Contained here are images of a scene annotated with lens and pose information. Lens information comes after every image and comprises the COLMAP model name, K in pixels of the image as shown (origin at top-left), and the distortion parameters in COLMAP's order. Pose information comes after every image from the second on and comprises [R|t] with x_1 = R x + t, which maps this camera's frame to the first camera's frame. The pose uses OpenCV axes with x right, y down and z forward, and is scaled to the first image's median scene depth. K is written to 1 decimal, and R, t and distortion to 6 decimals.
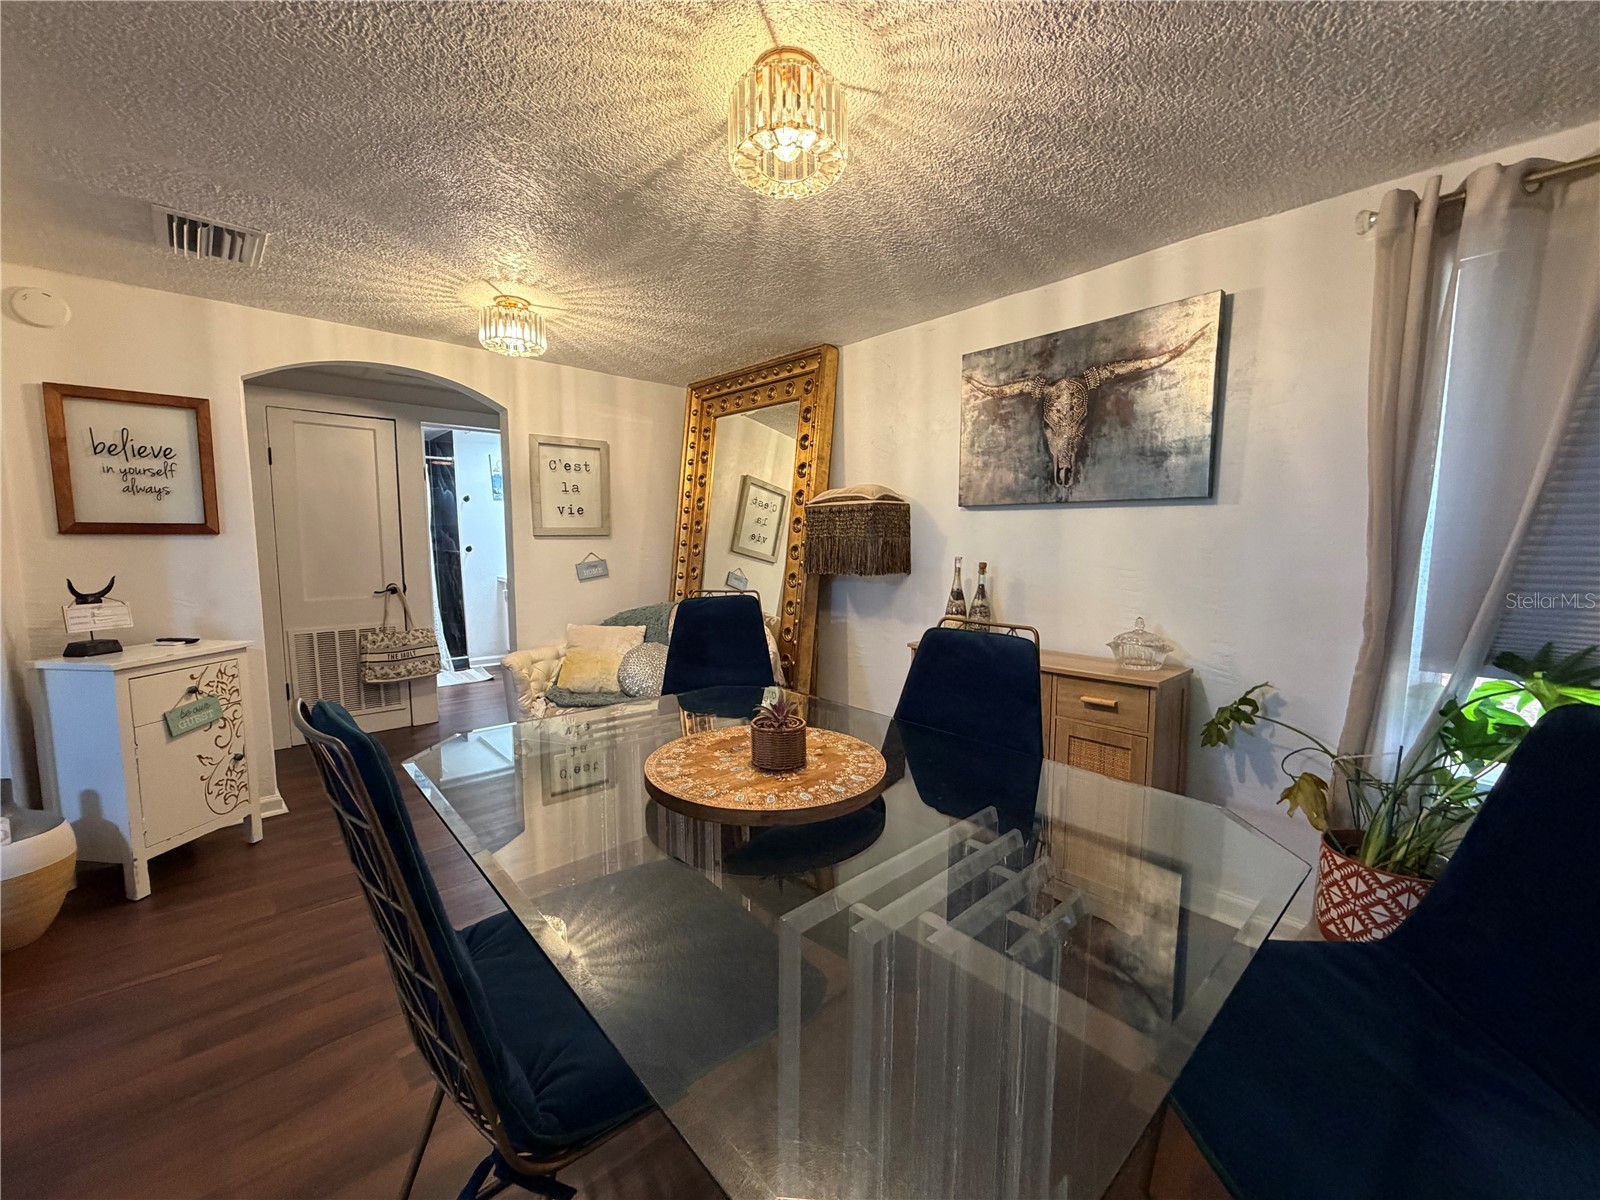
lens RADIAL K [[637.4, 0, 792.3], [0, 637.4, 602.1], [0, 0, 1]] dist [-0.000639, 0.000093]
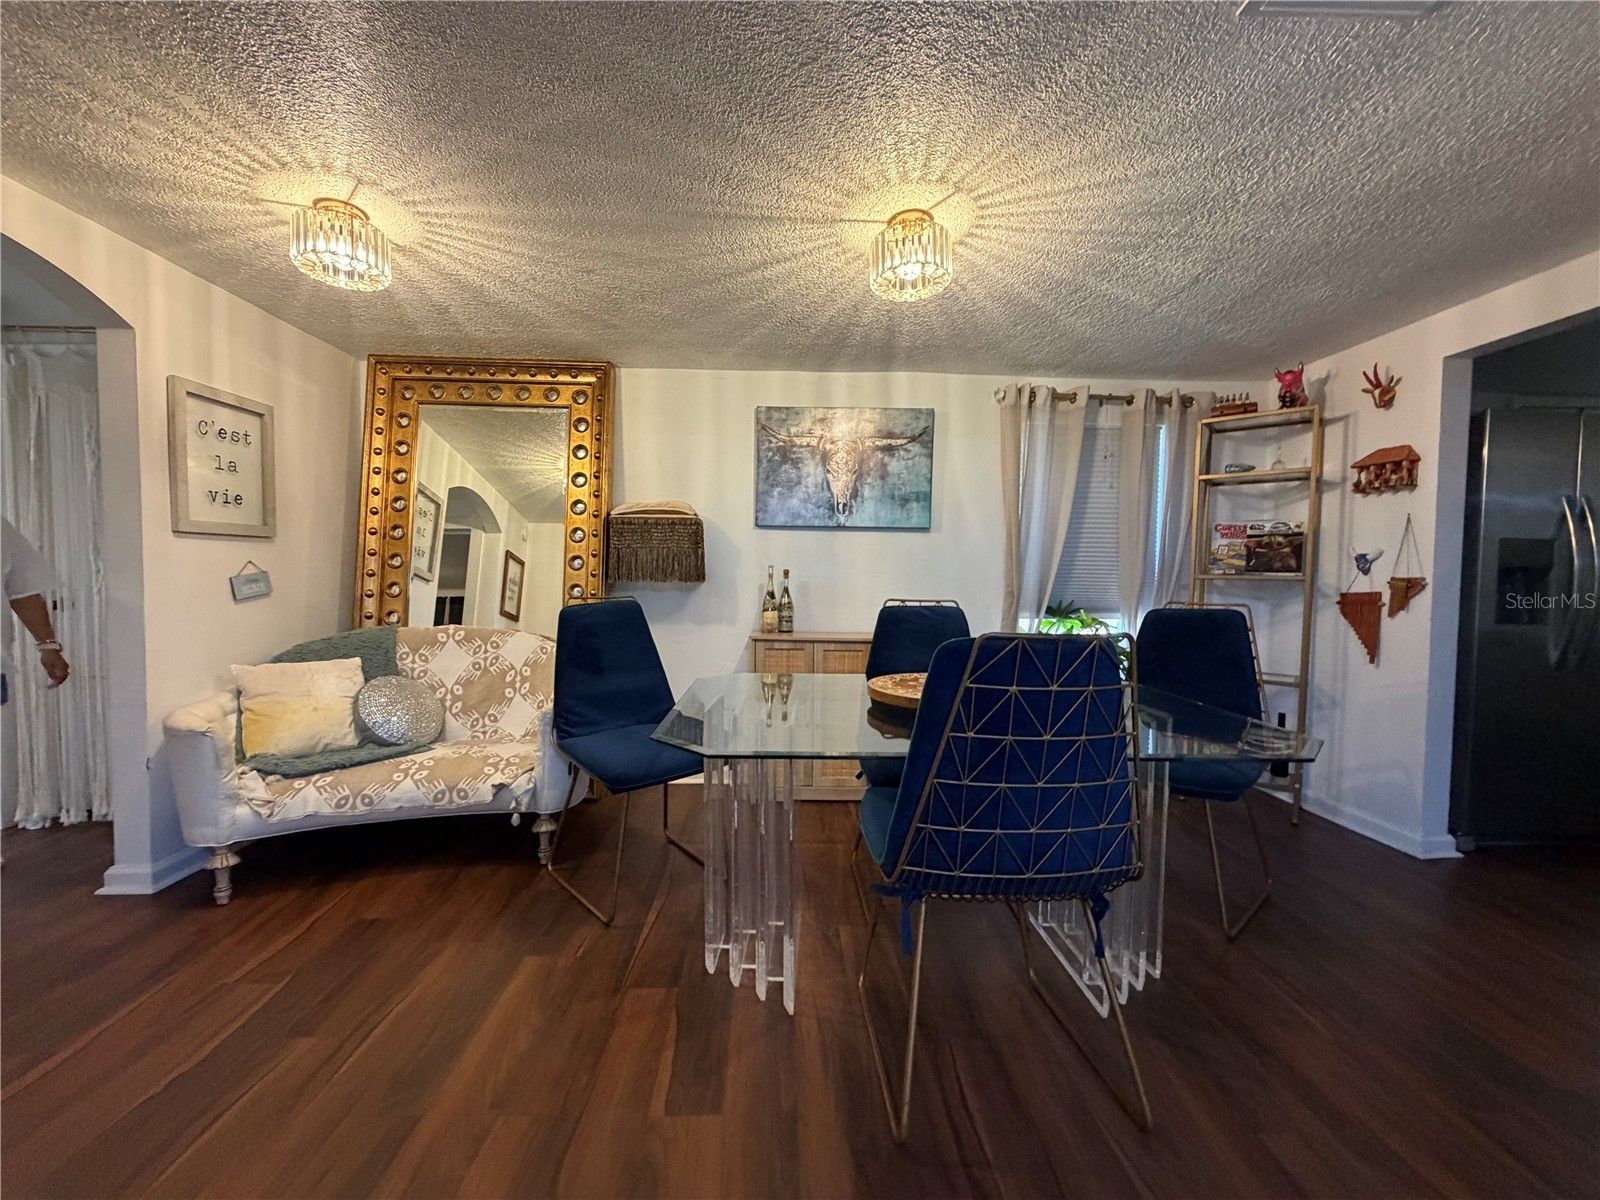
lens RADIAL K [[637.4, 0, 792.3], [0, 637.4, 602.1], [0, 0, 1]] dist [-0.000639, 0.000093]
pose [[0.647768, -0.029756, 0.761256, -0.579119], [0.067338, 0.997562, -0.018306, 0.024522], [-0.758856, 0.063119, 0.648193, 0.132825]]
